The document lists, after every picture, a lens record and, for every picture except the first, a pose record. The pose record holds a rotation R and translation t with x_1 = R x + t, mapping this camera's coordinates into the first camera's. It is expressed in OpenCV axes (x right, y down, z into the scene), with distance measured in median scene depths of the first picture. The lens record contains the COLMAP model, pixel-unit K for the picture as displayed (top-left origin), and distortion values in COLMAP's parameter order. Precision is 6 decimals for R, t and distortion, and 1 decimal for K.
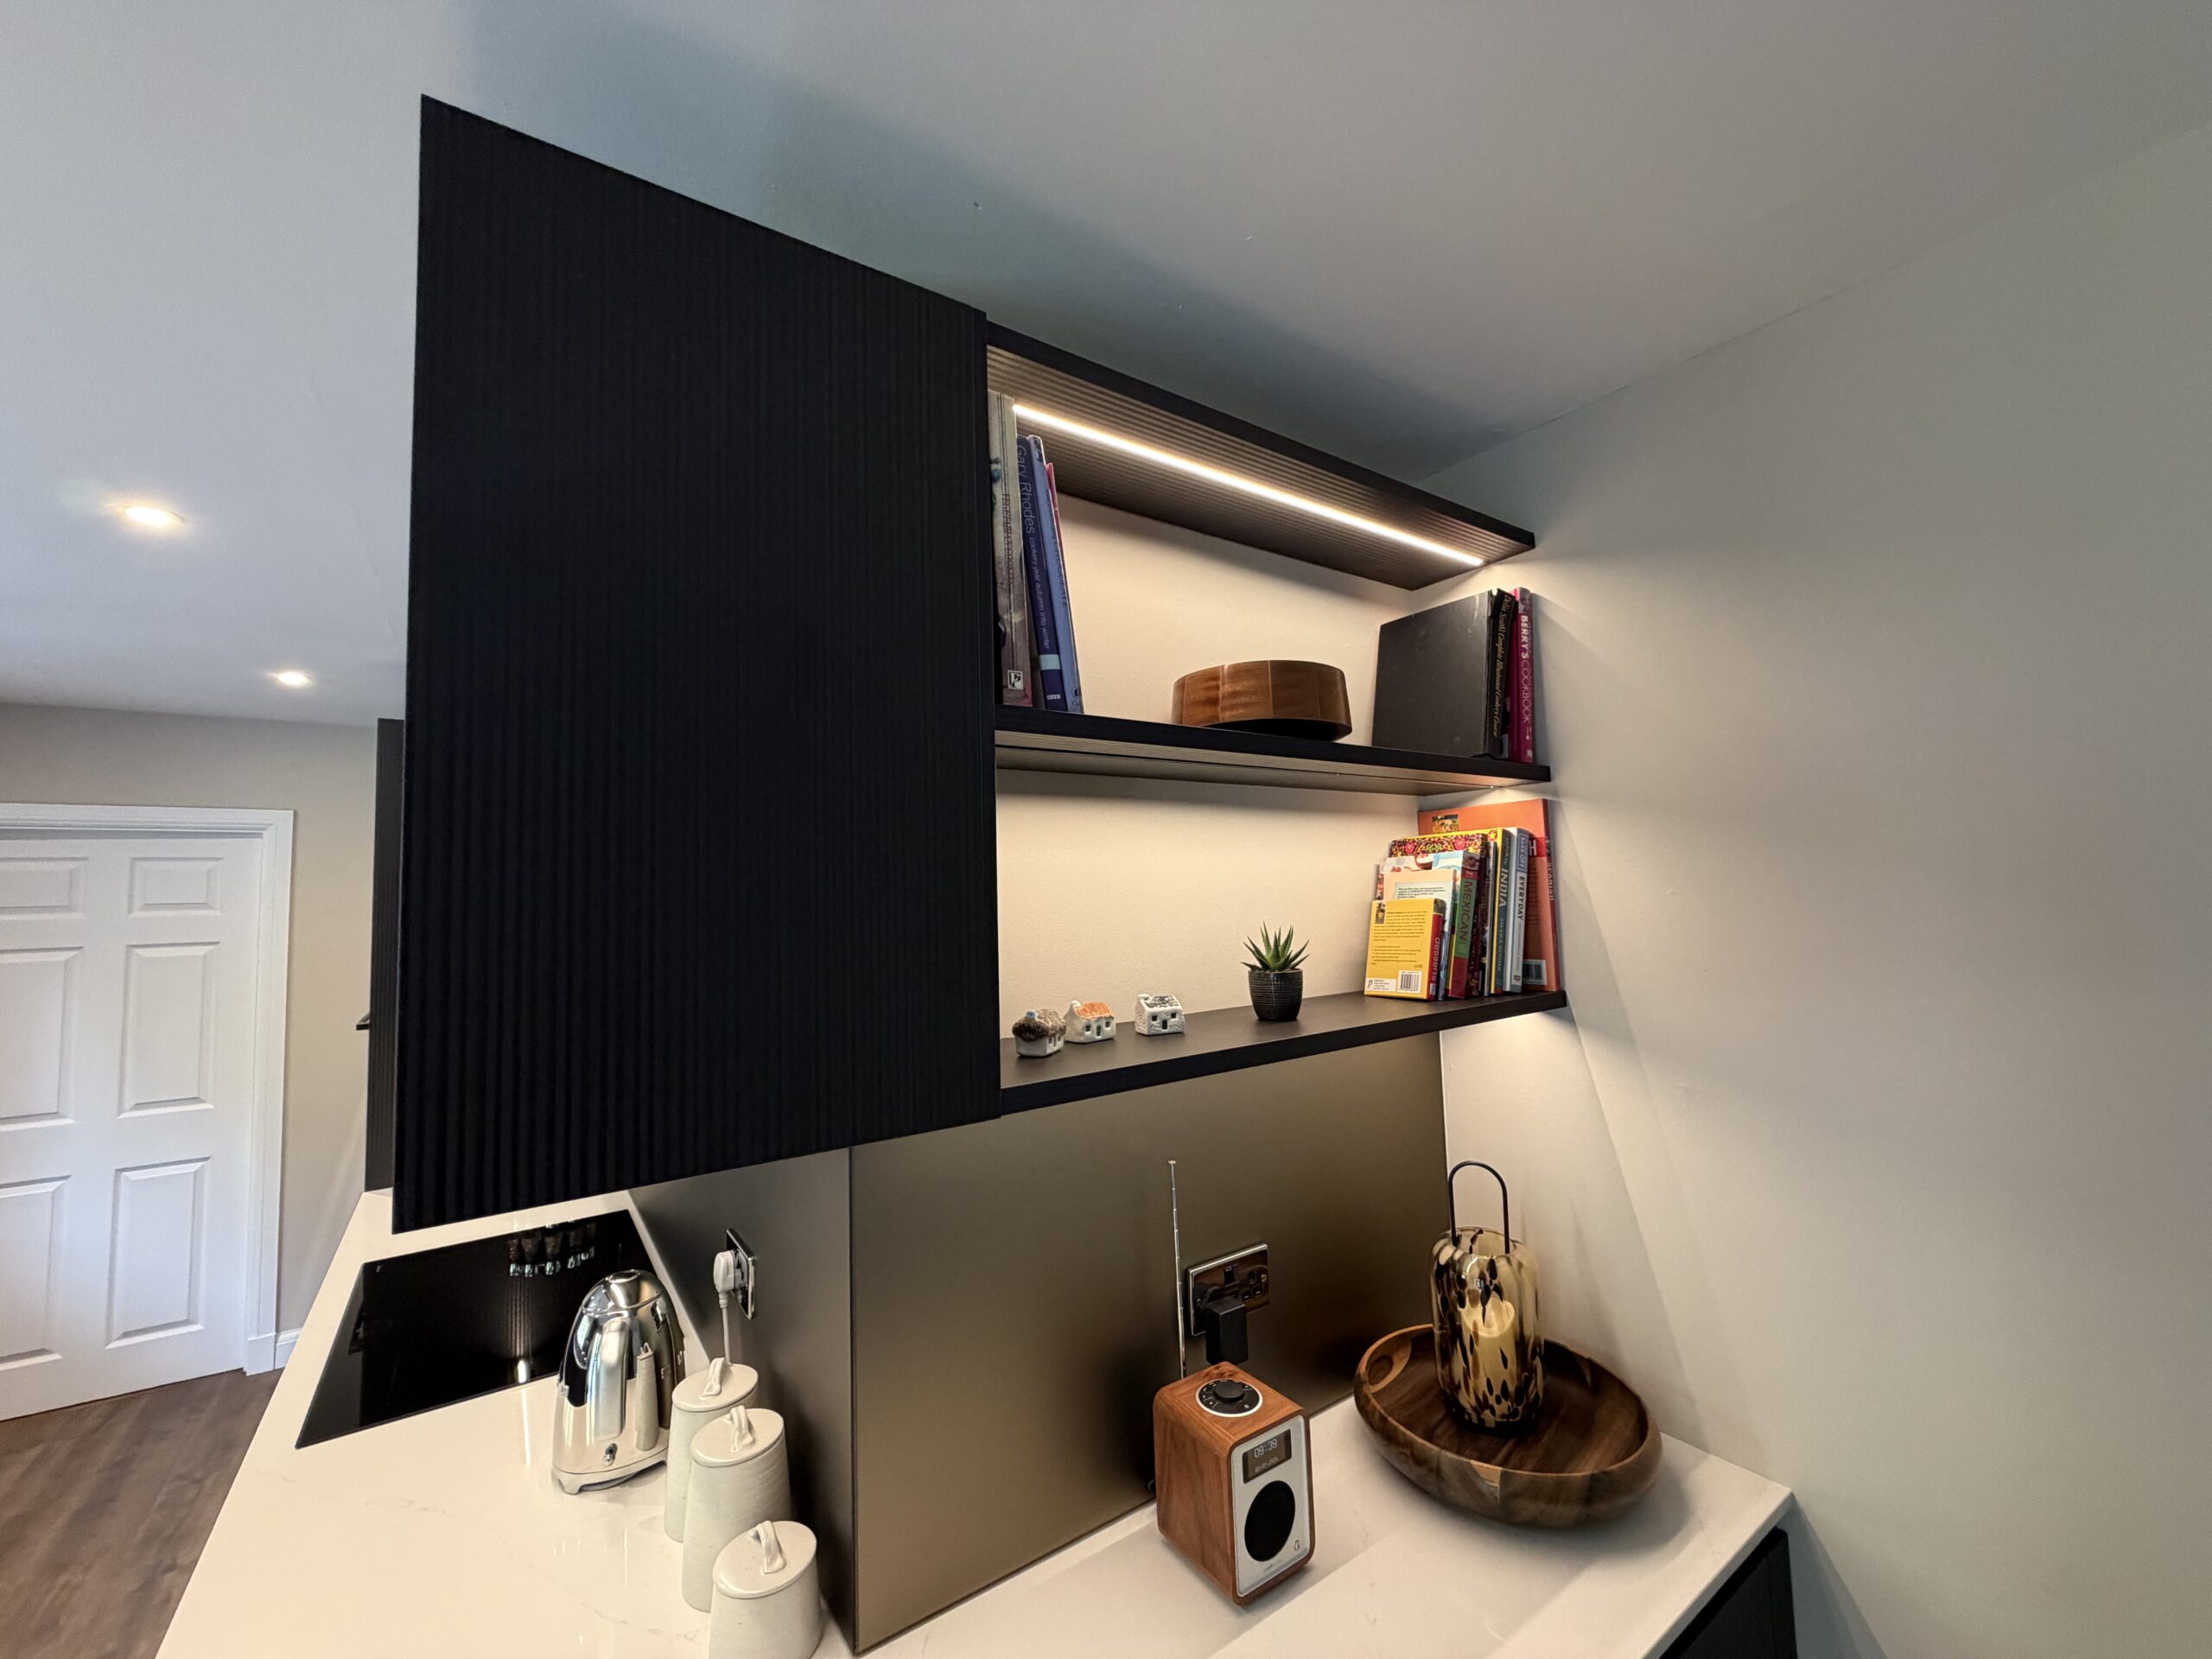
lens RADIAL K [[877.3, 0, 1098.8], [0, 877.3, 831.5], [0, 0, 1]] dist [0.000947, 0.000356]
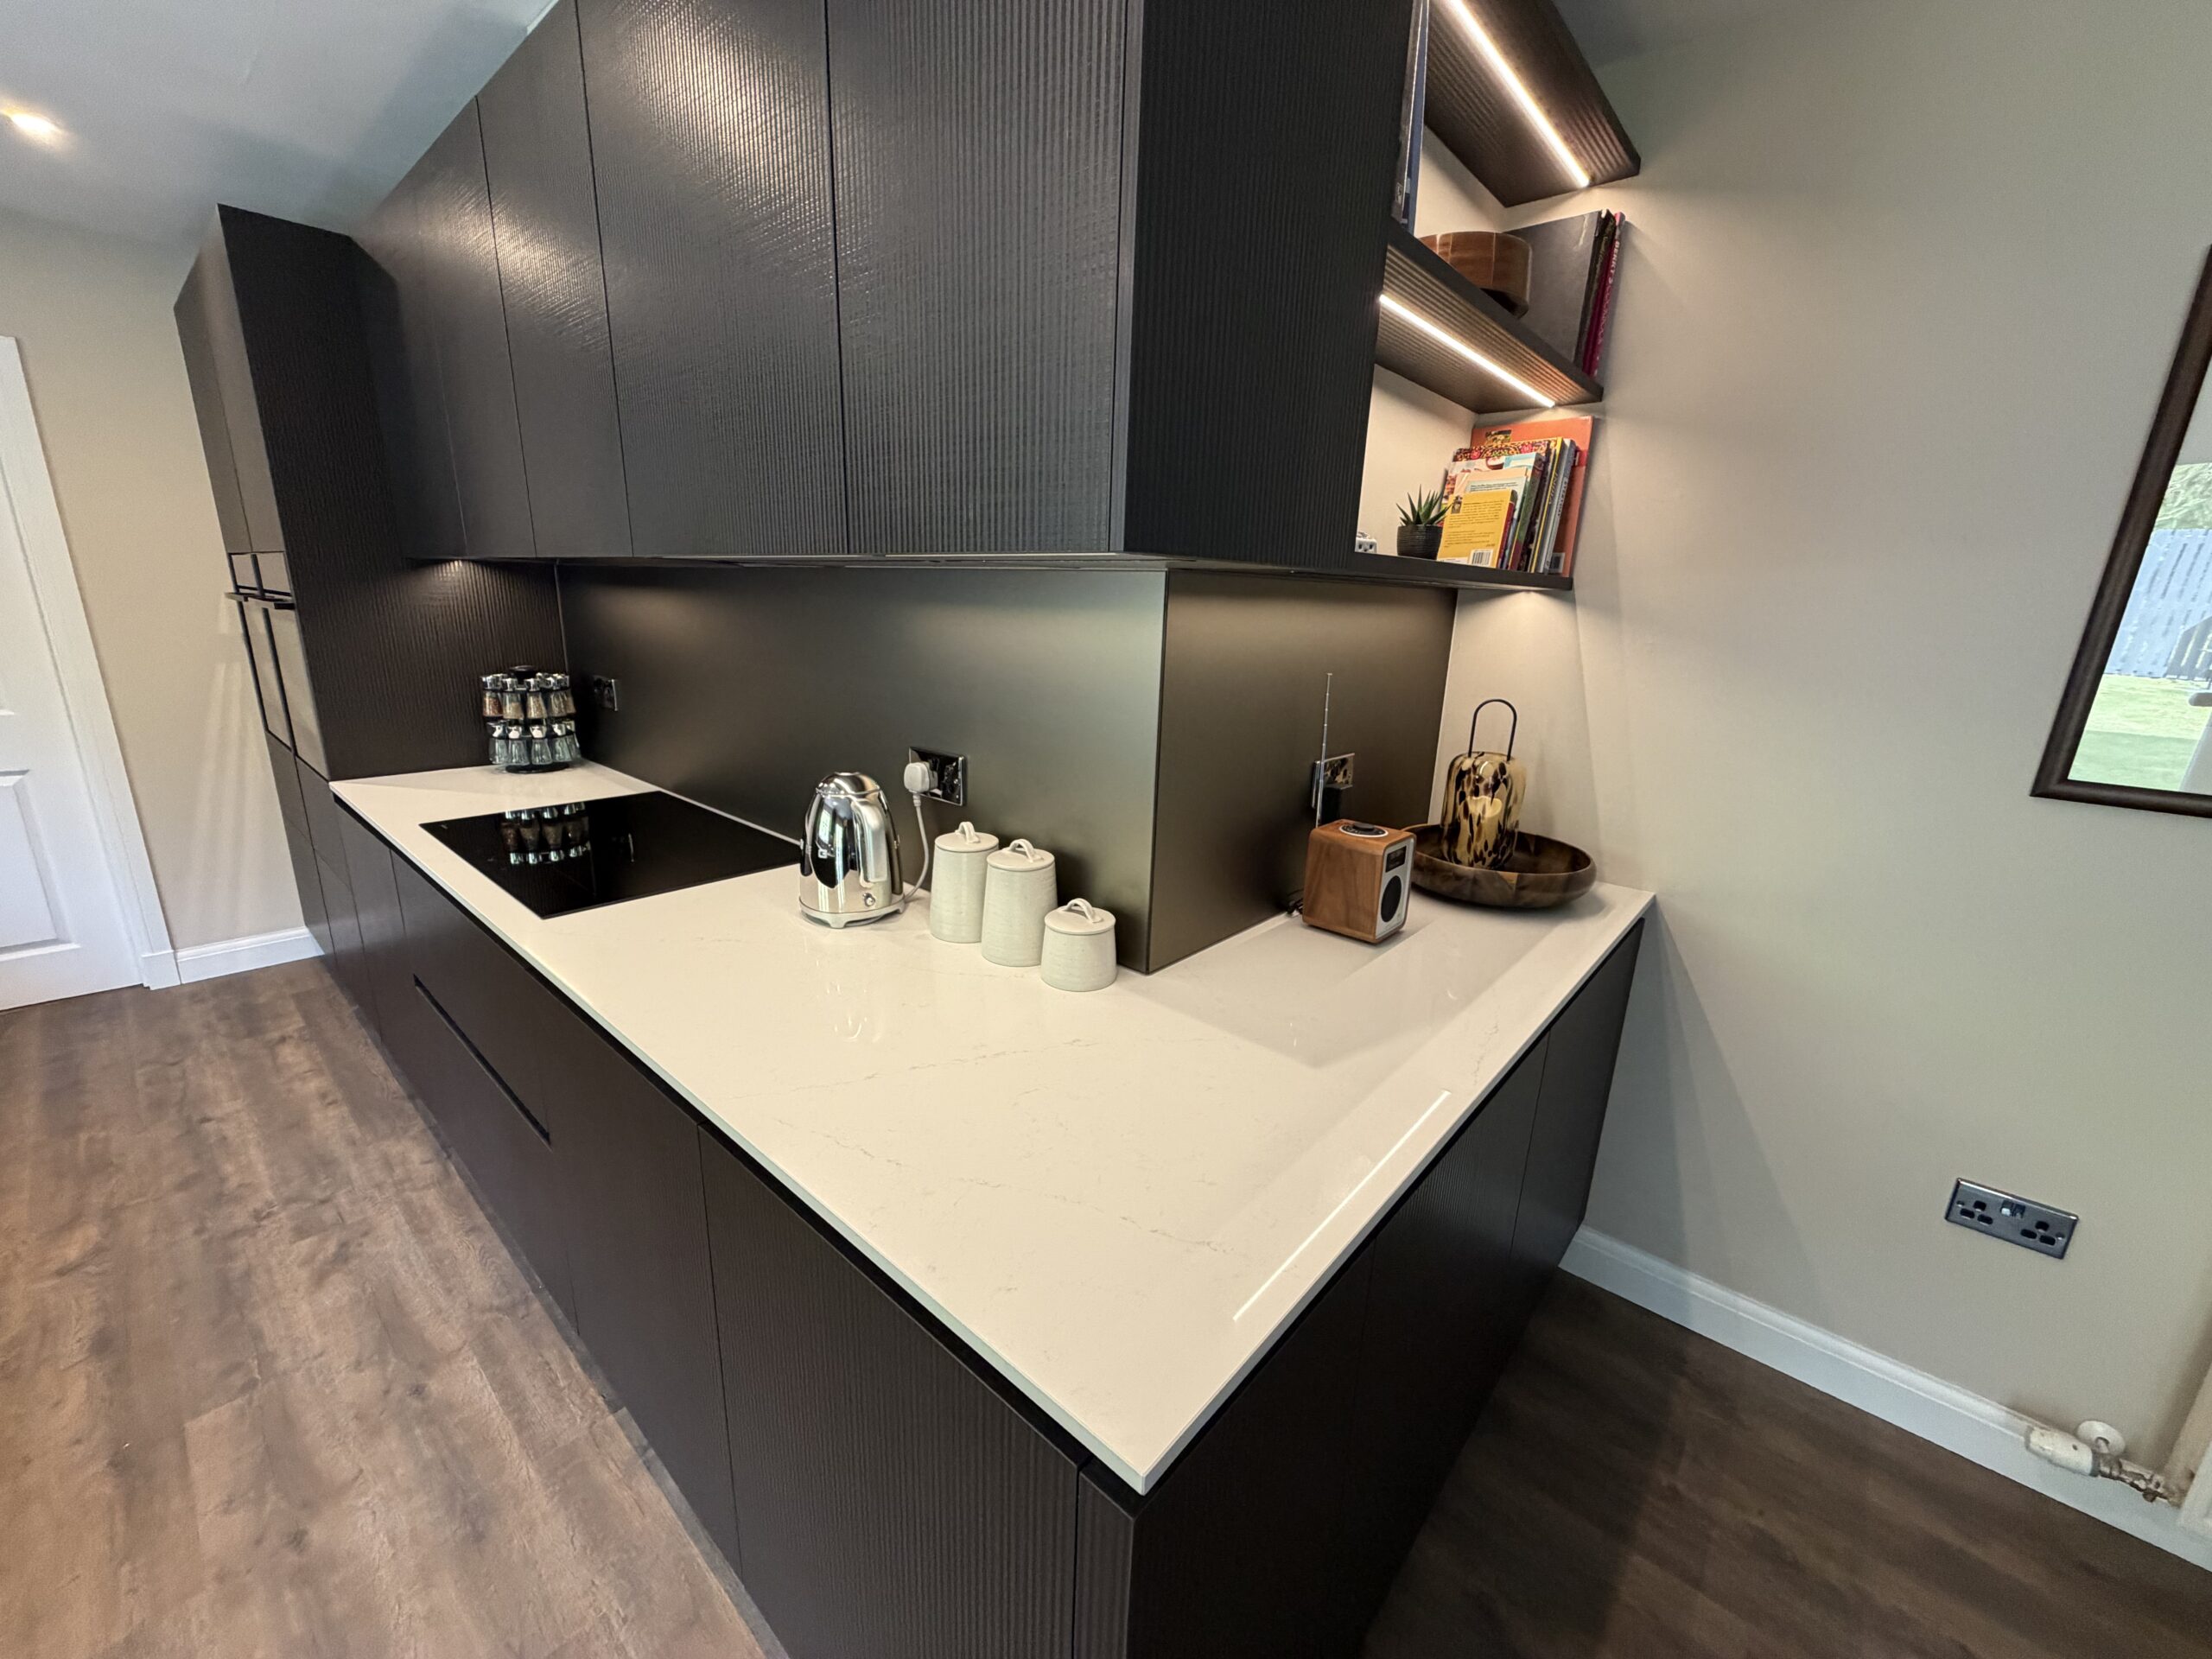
lens RADIAL K [[879.5, 0, 1101.9], [0, 879.5, 830.6], [0, 0, 1]] dist [-0.001283, 0.000229]
pose [[0.969227, -0.005112, 0.246114, -0.472877], [-0.074836, 0.946347, 0.314368, 0.178892], [-0.234517, -0.323113, 0.916843, -0.155844]]
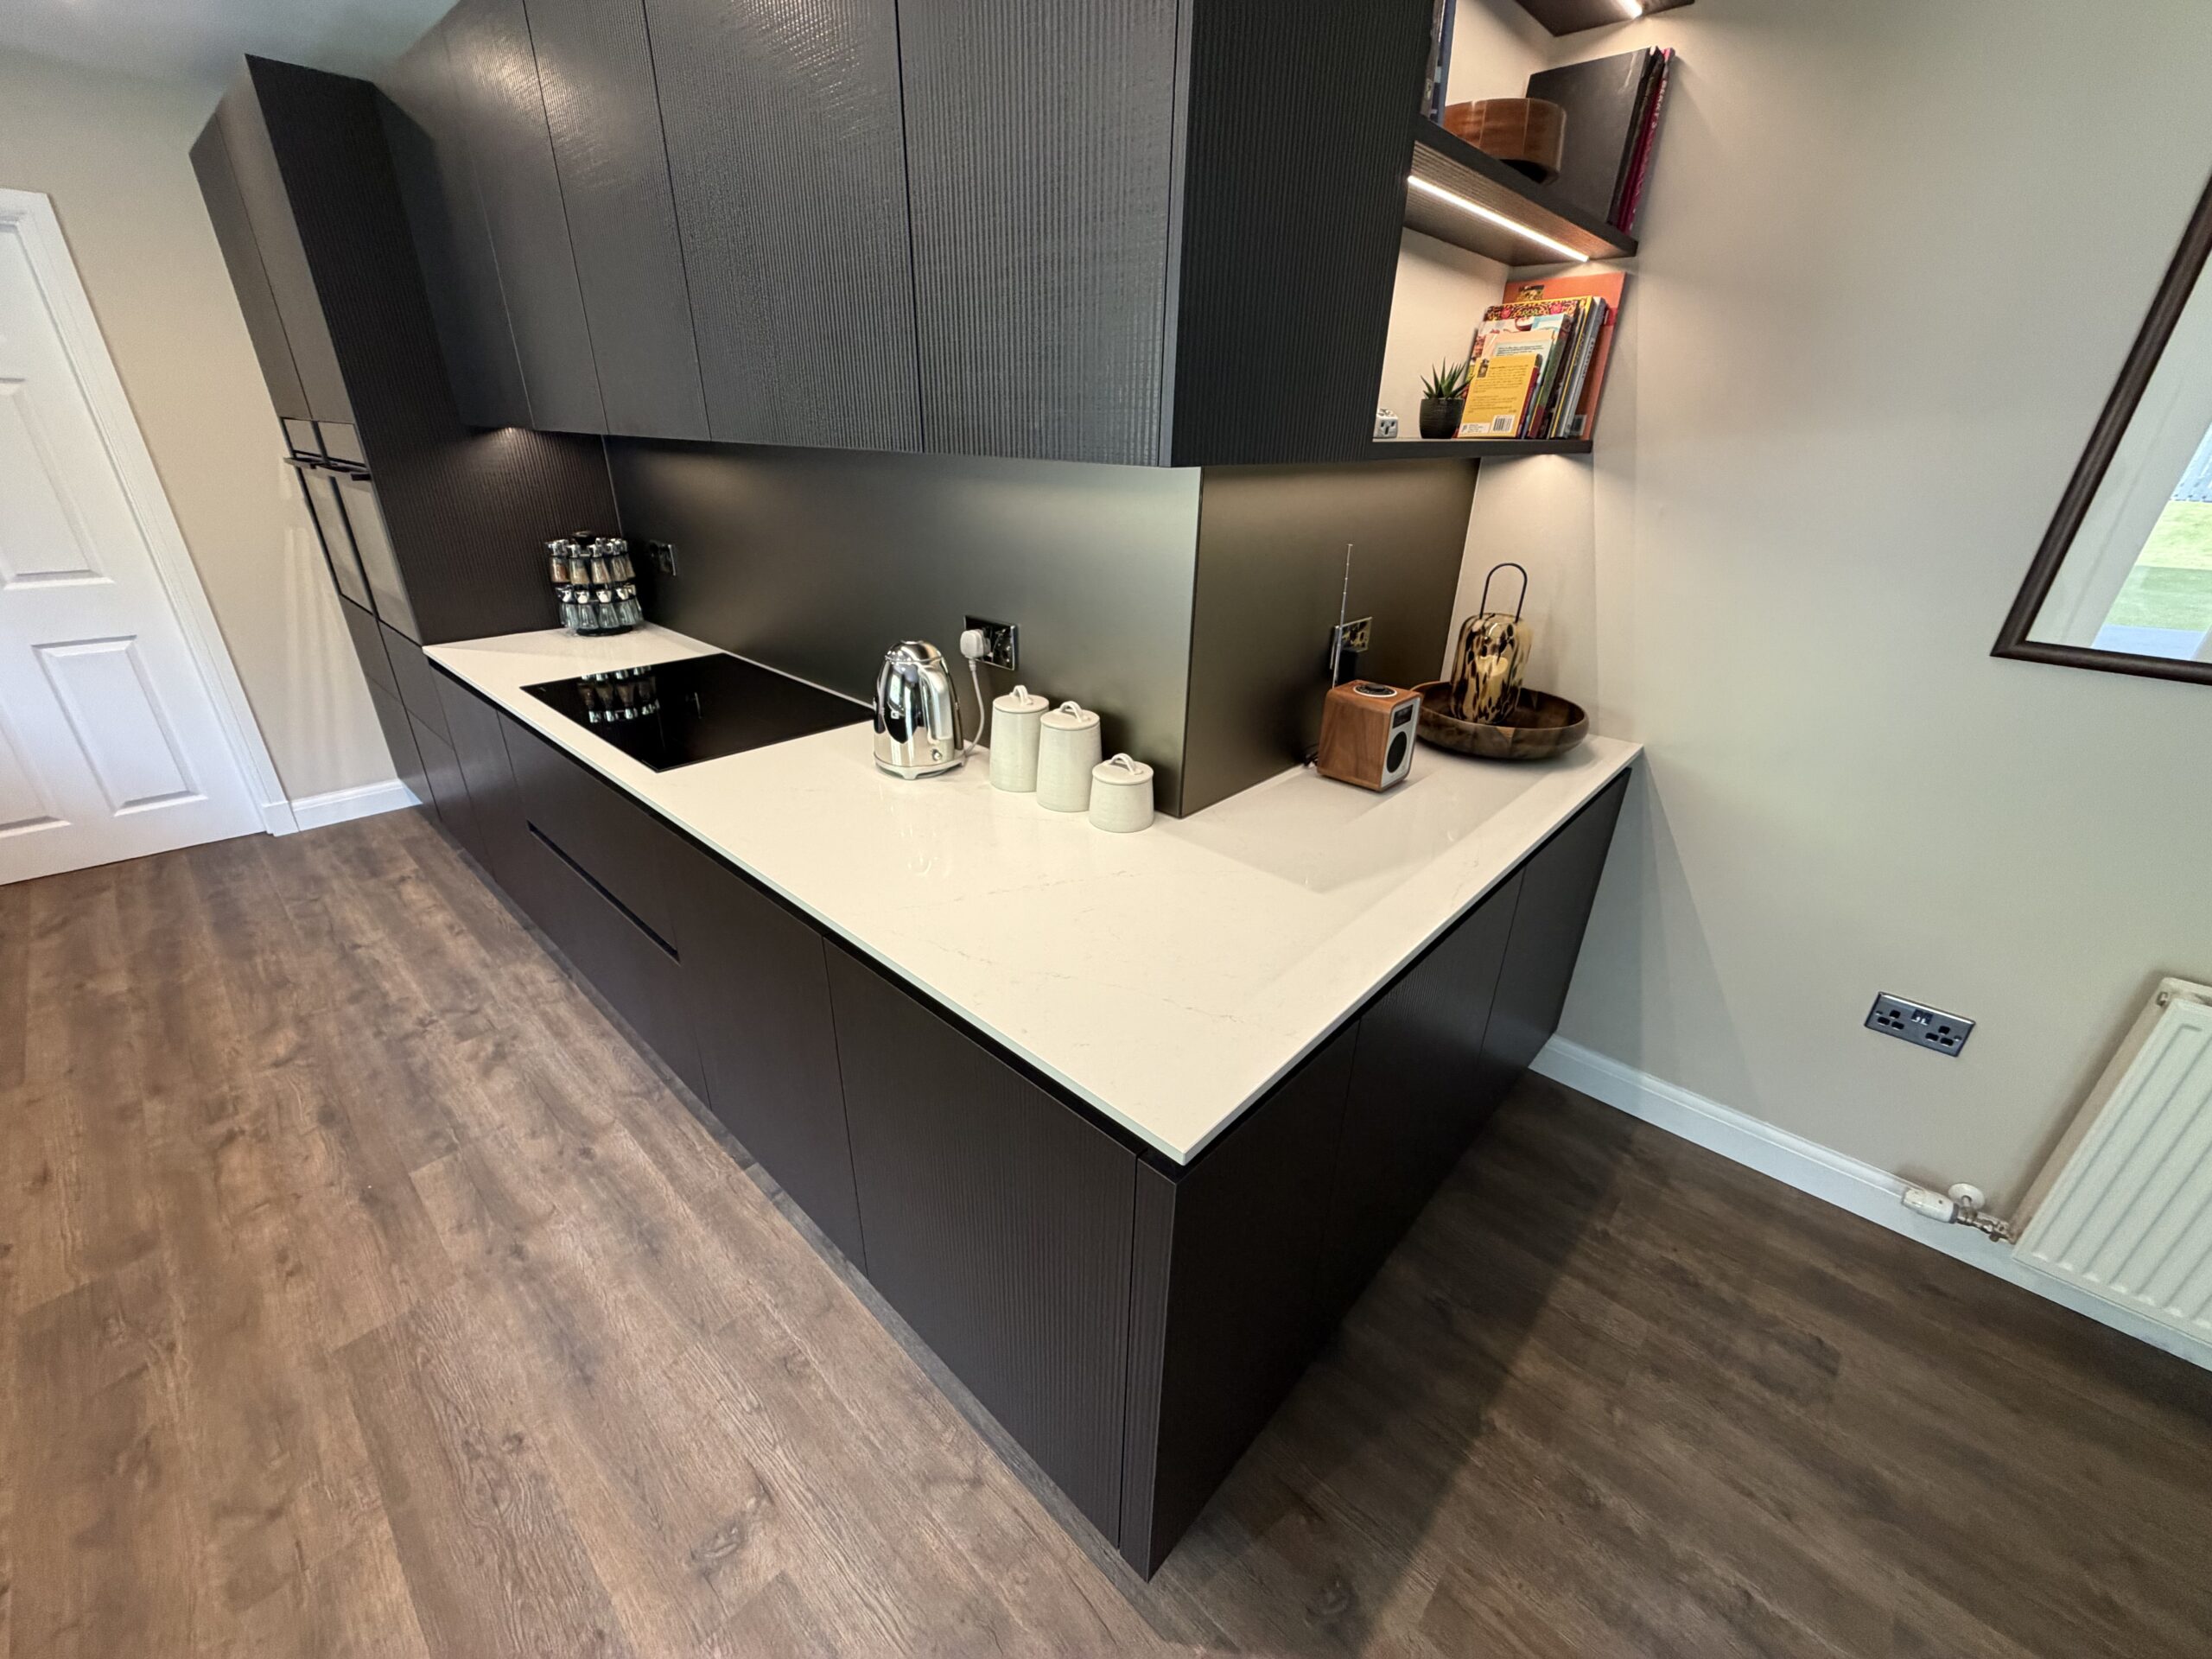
lens RADIAL K [[879.5, 0, 1101.9], [0, 879.5, 830.6], [0, 0, 1]] dist [-0.001283, 0.000229]
pose [[0.975233, -0.048429, 0.215812, -0.528930], [-0.060906, 0.879210, 0.472525, 0.116304], [-0.212628, -0.473966, 0.854485, -0.280749]]
